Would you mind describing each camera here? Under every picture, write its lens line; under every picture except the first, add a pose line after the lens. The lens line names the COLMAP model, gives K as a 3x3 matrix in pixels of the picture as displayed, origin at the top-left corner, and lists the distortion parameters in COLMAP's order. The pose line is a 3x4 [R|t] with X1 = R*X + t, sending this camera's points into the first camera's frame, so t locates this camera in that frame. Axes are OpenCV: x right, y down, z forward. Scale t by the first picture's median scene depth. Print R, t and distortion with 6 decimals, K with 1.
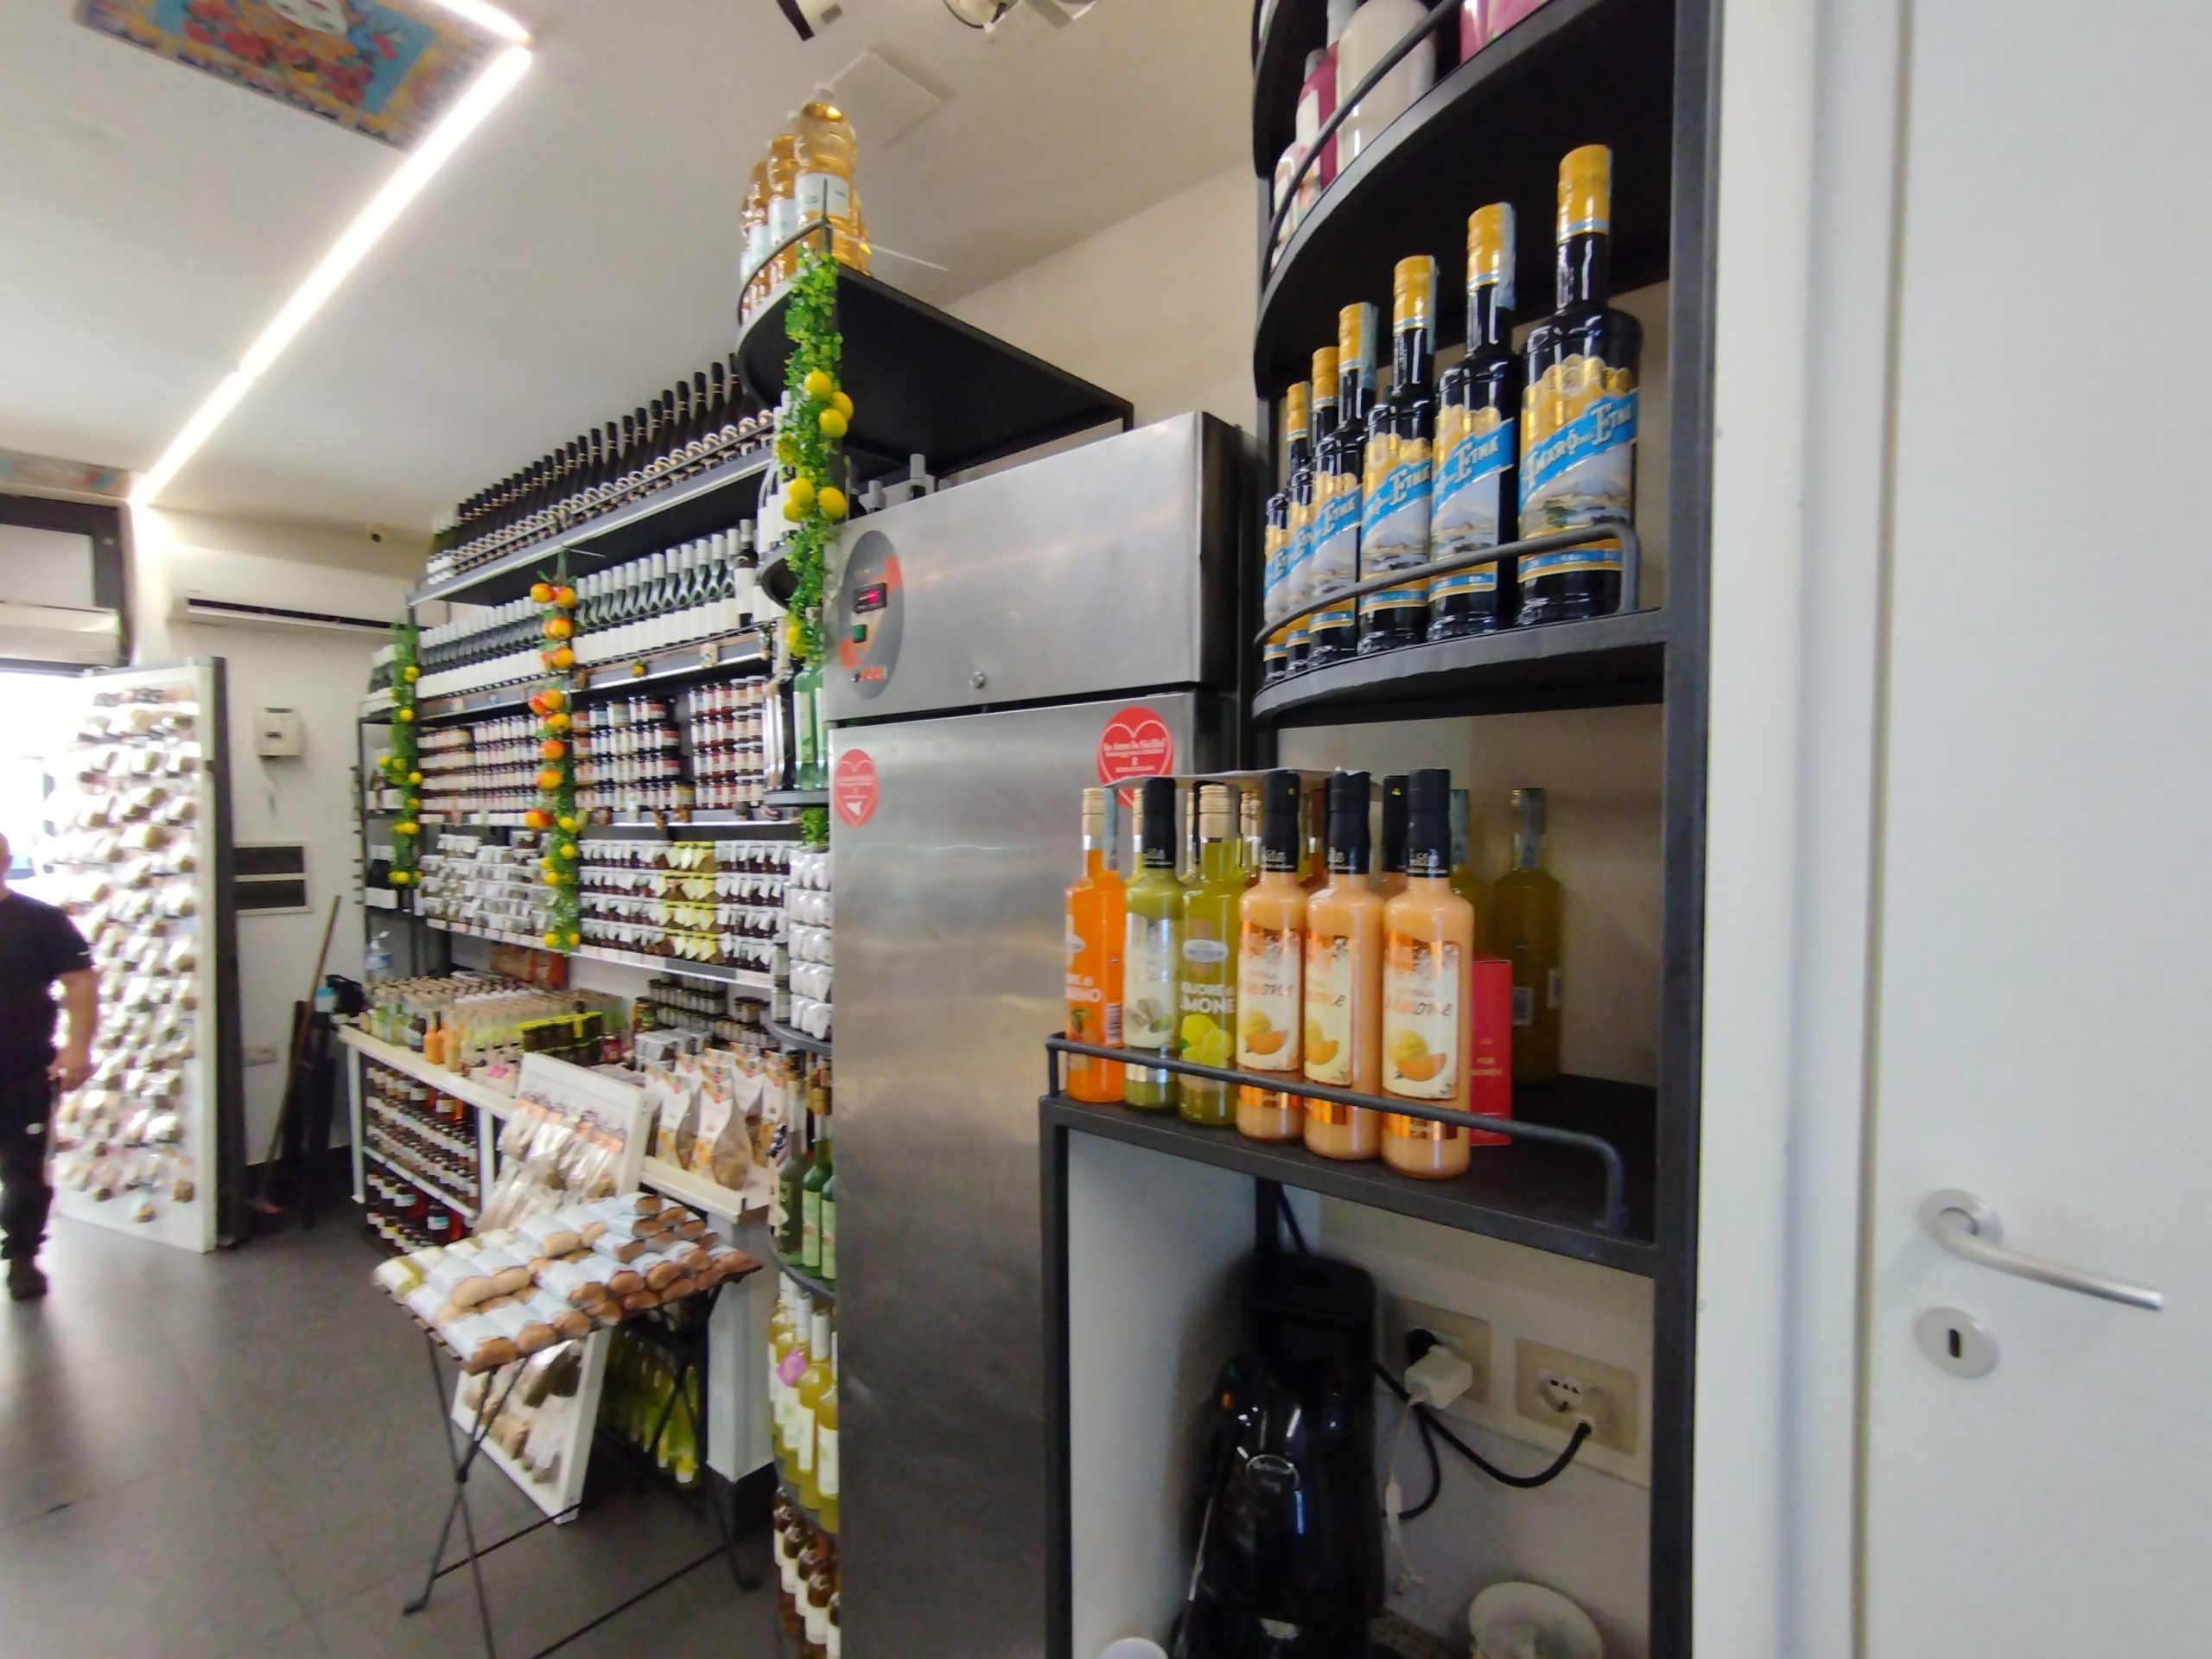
lens RADIAL K [[1000.0, 0, 1172.4], [0, 1000.0, 861.7], [0, 0, 1]] dist [-0.000094, -0.005889]
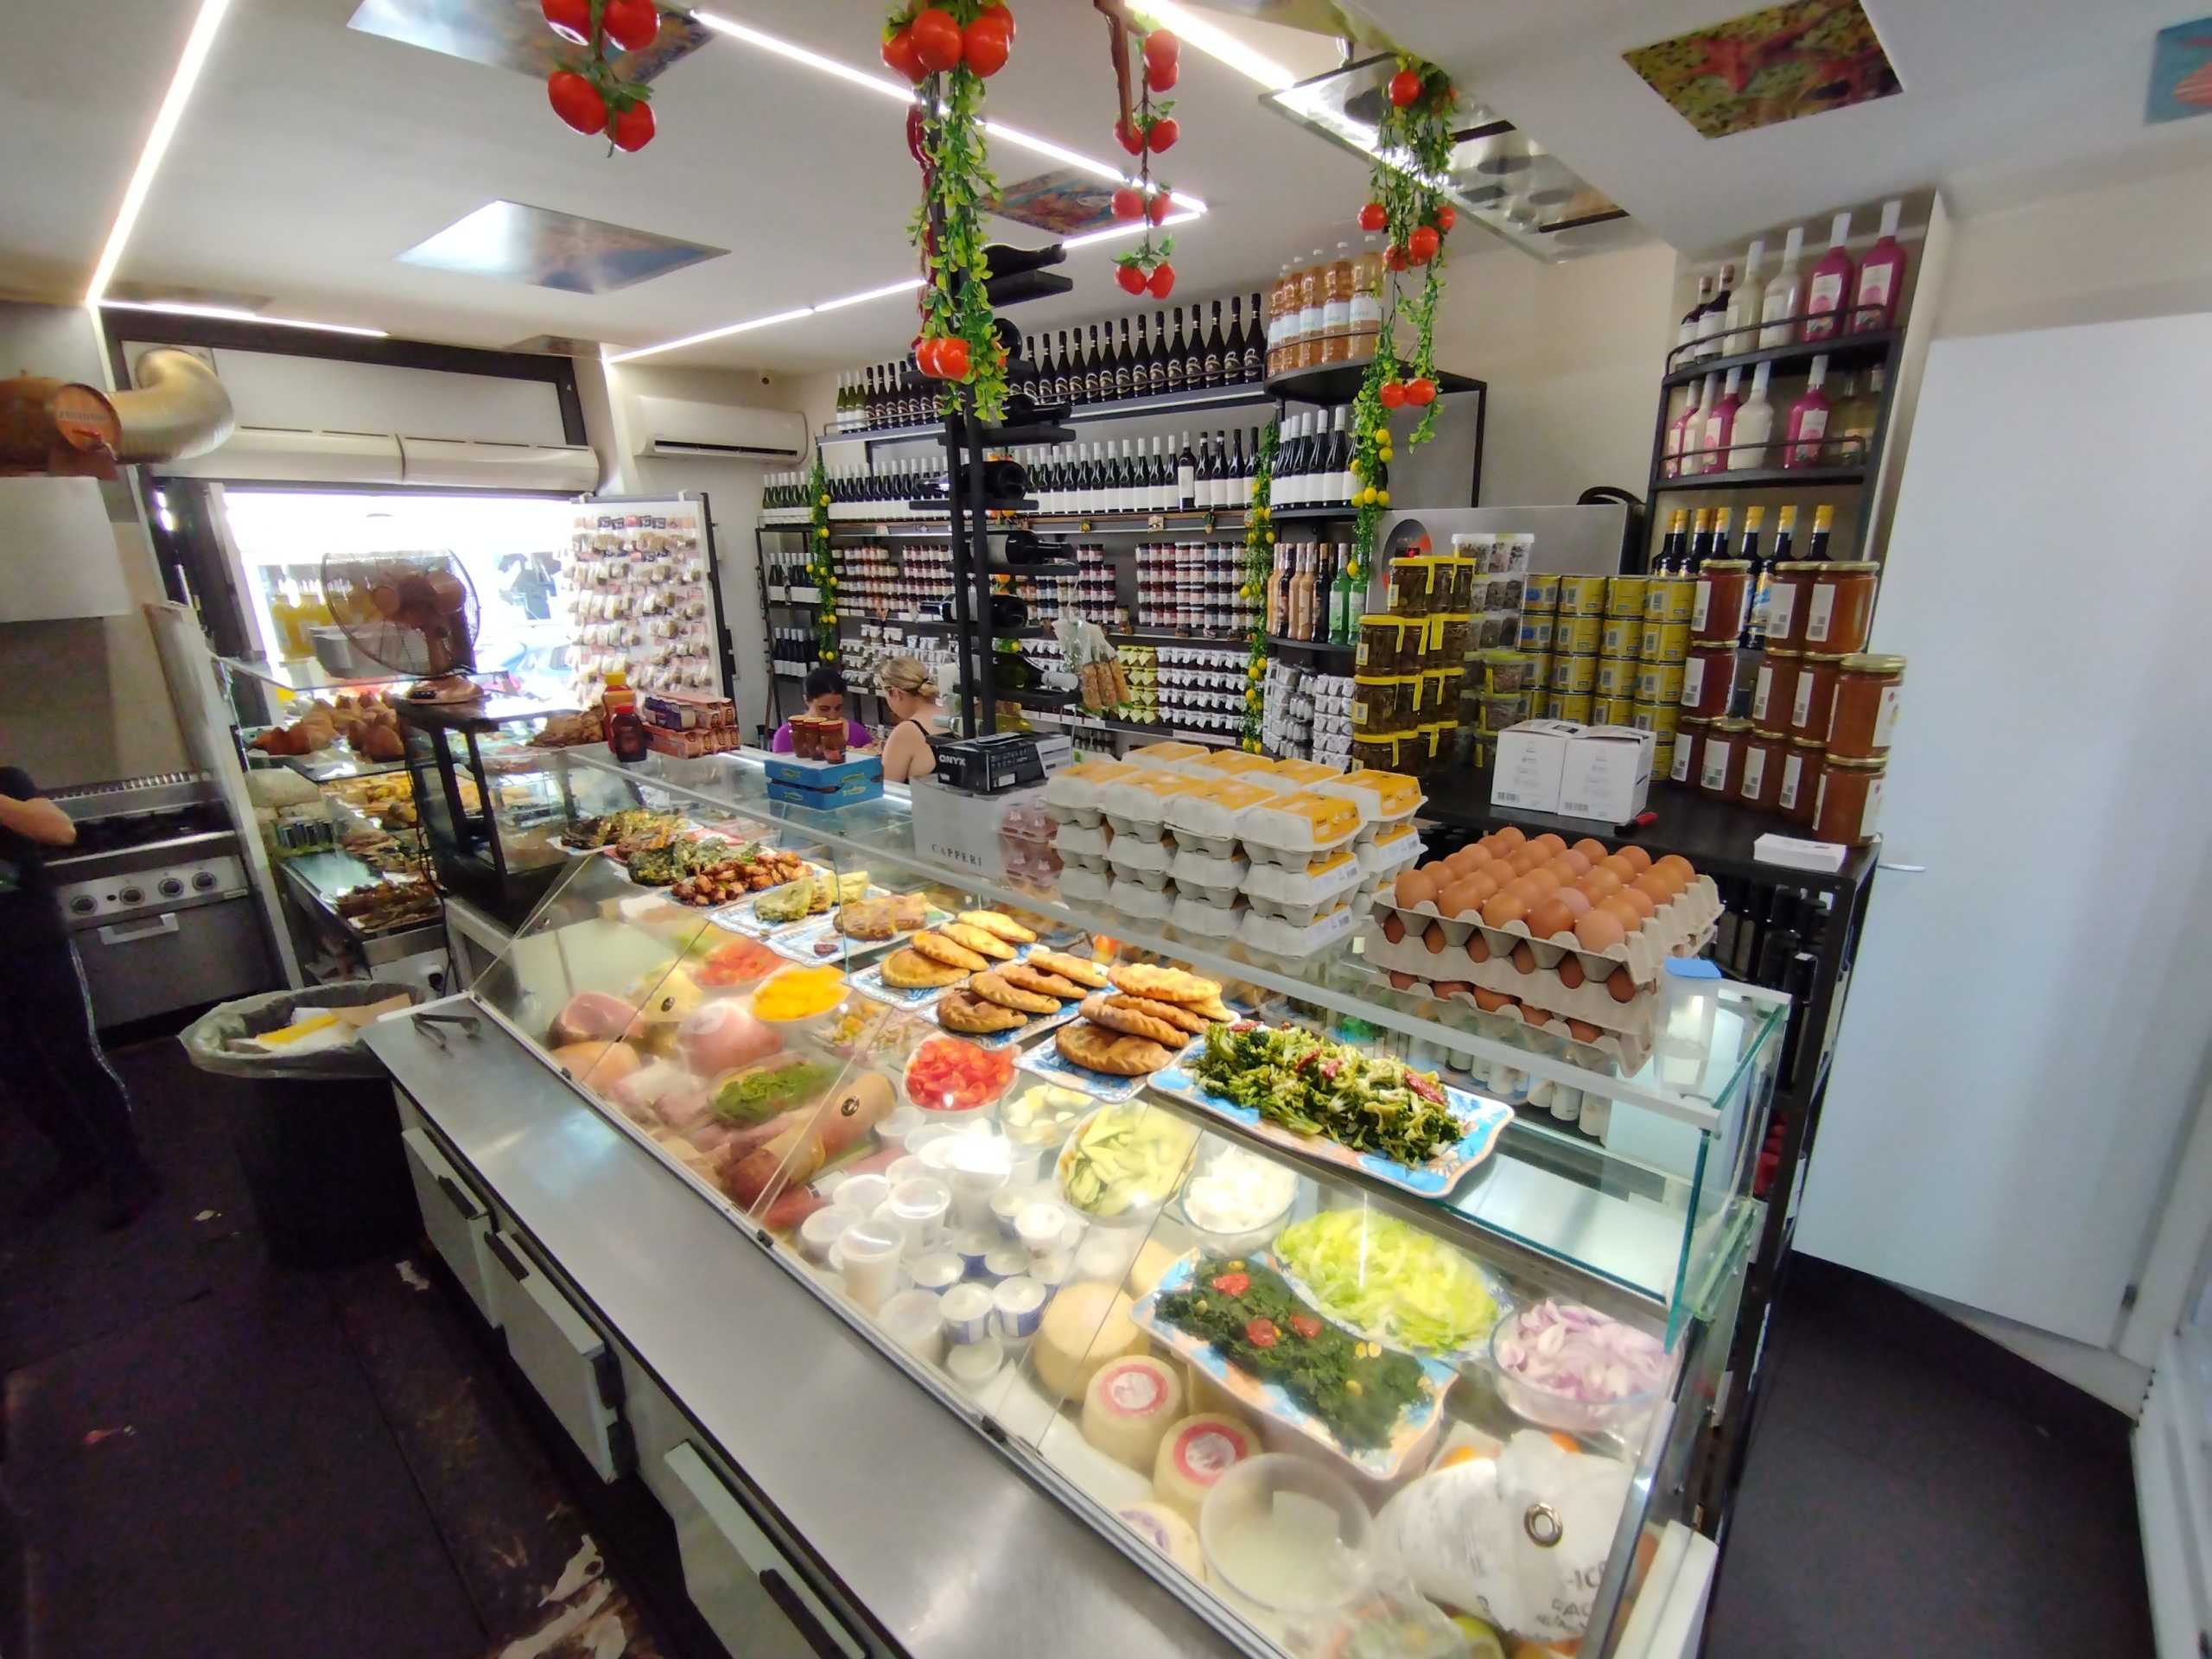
lens RADIAL K [[1006.9, 0, 1158.6], [0, 1006.9, 865.5], [0, 0, 1]] dist [-0.001532, 0.000993]
pose [[0.998741, 0.014491, -0.048022, -0.382039], [-0.001694, 0.966558, 0.256442, -0.097139], [0.050132, -0.256038, 0.965366, -0.622060]]
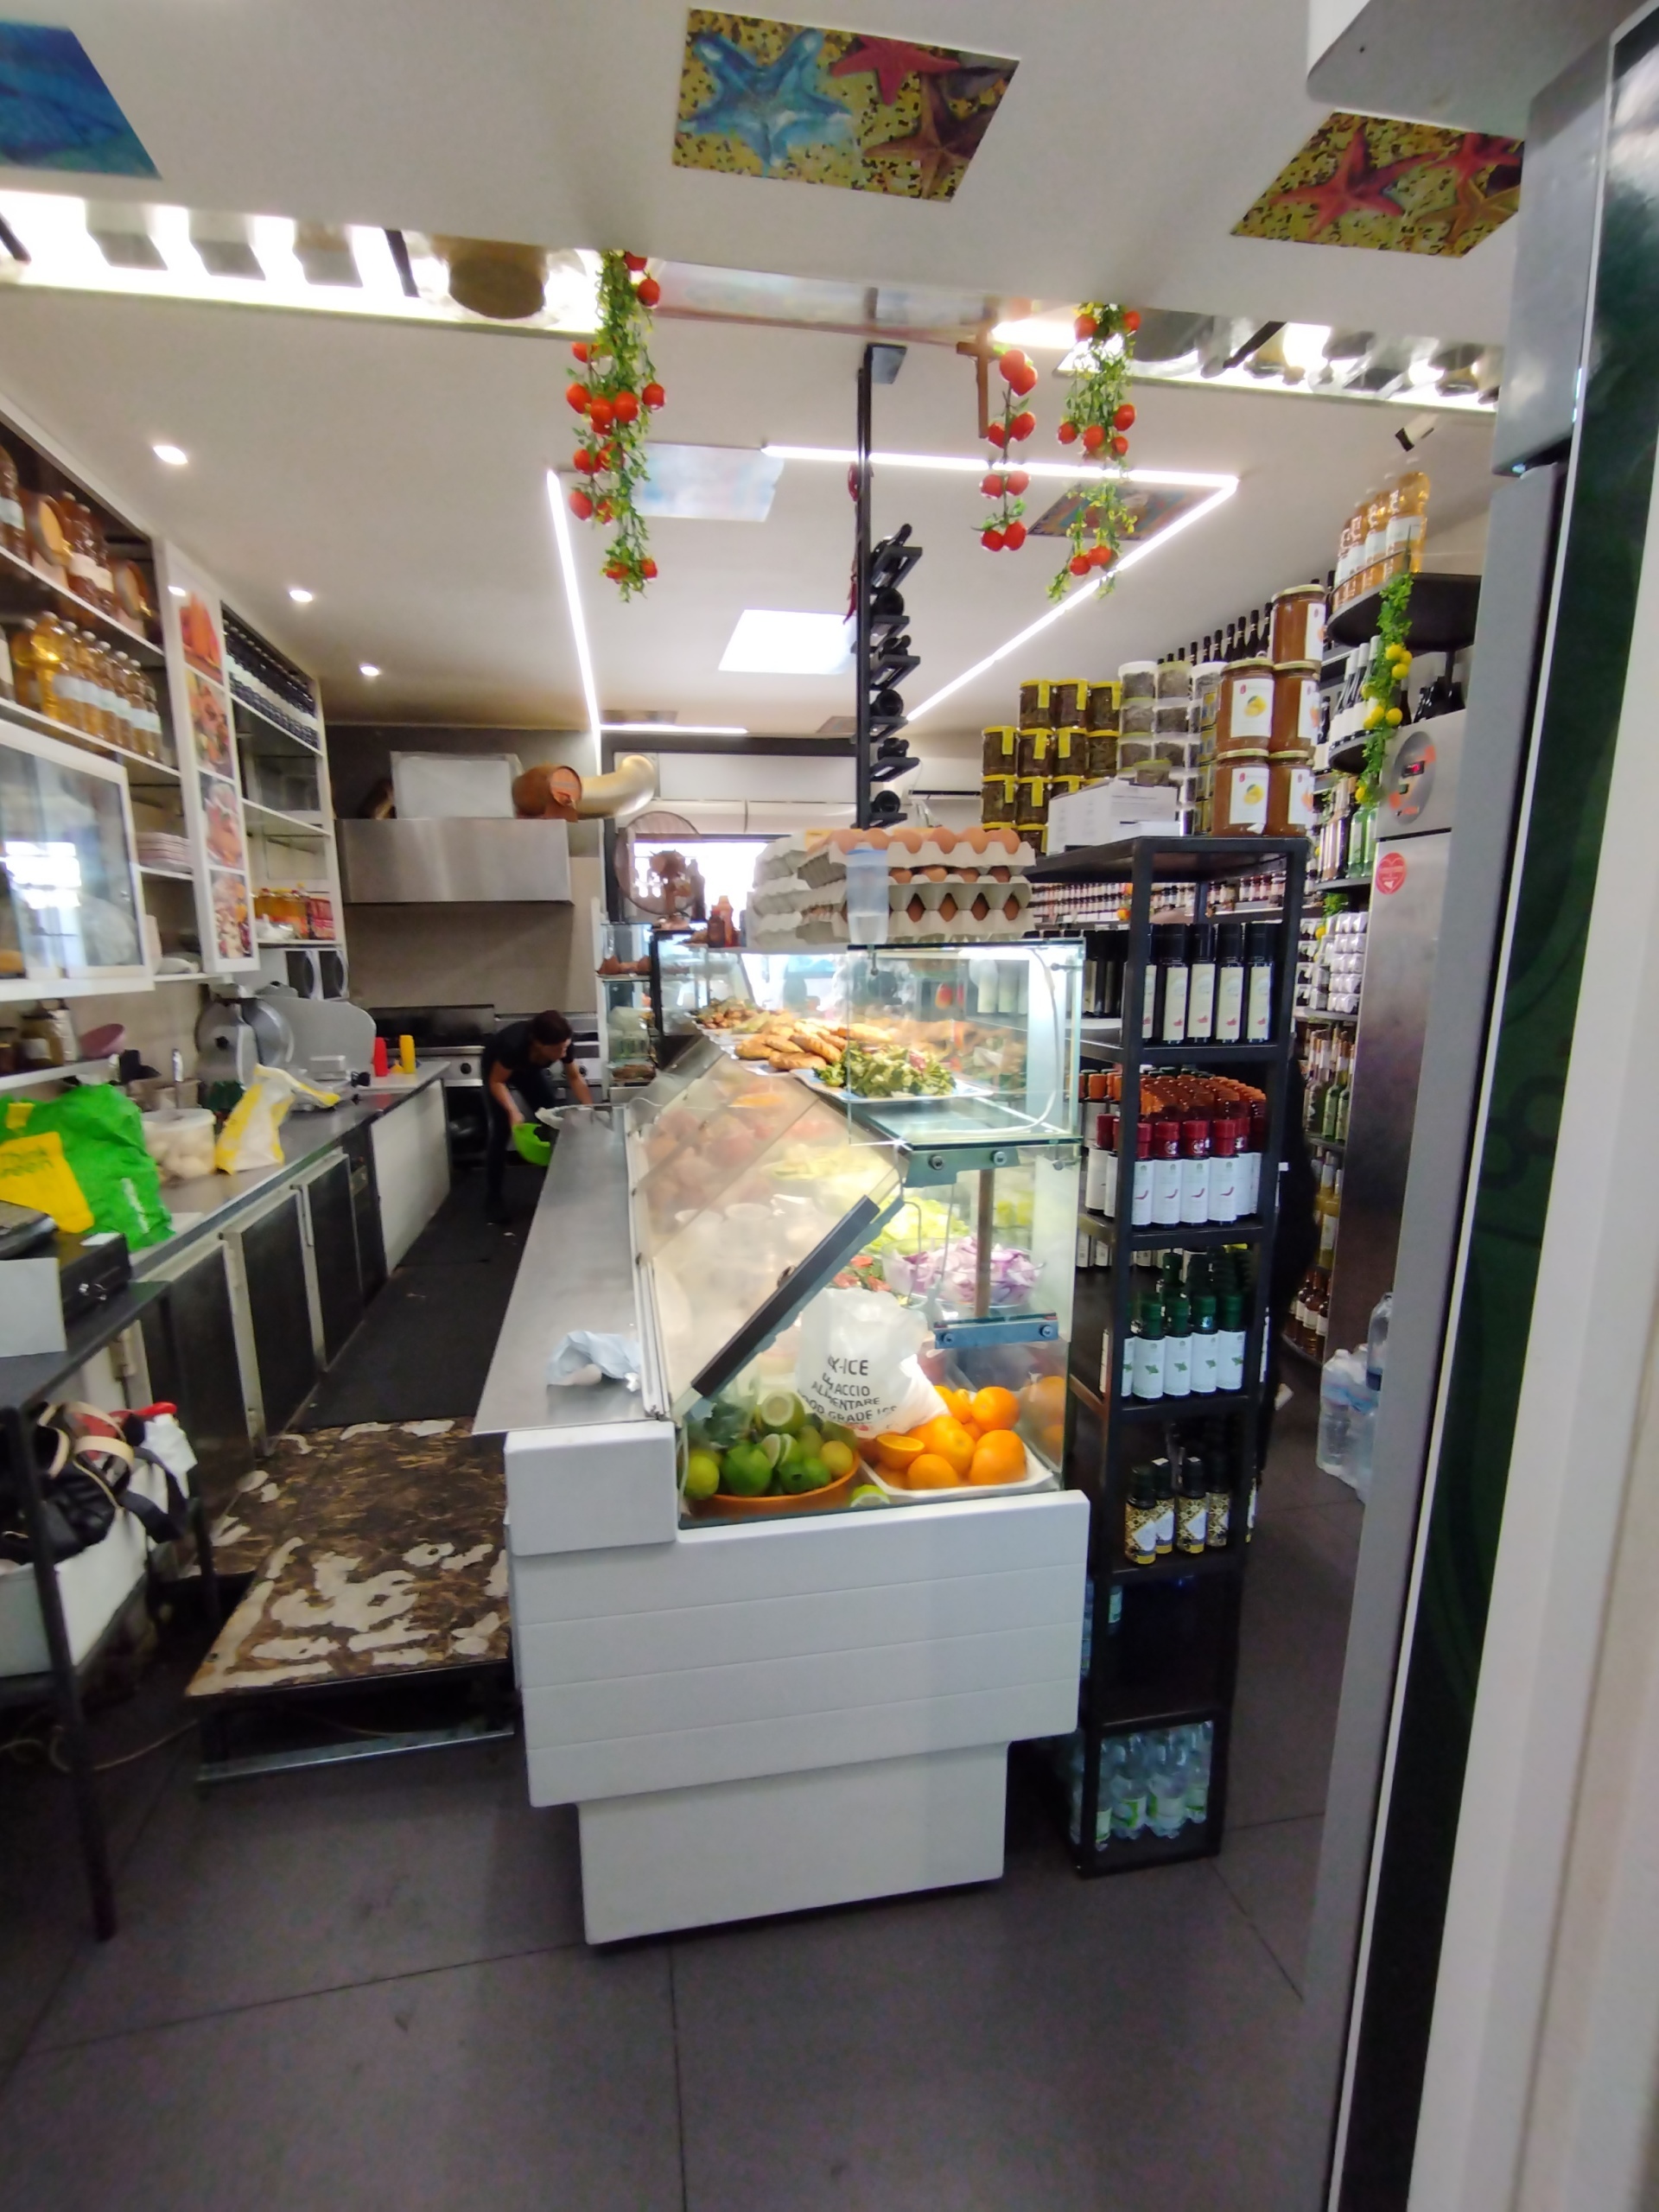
lens RADIAL K [[1006.9, 0, 795.9], [0, 1006.9, 1148.7], [0, 0, 1]] dist [-0.001532, 0.000993]
pose [[0.745546, 0.126014, -0.654433, 0.089396], [-0.020020, 0.985753, 0.167004, 0.081646], [0.666154, -0.111408, 0.737447, -0.692647]]
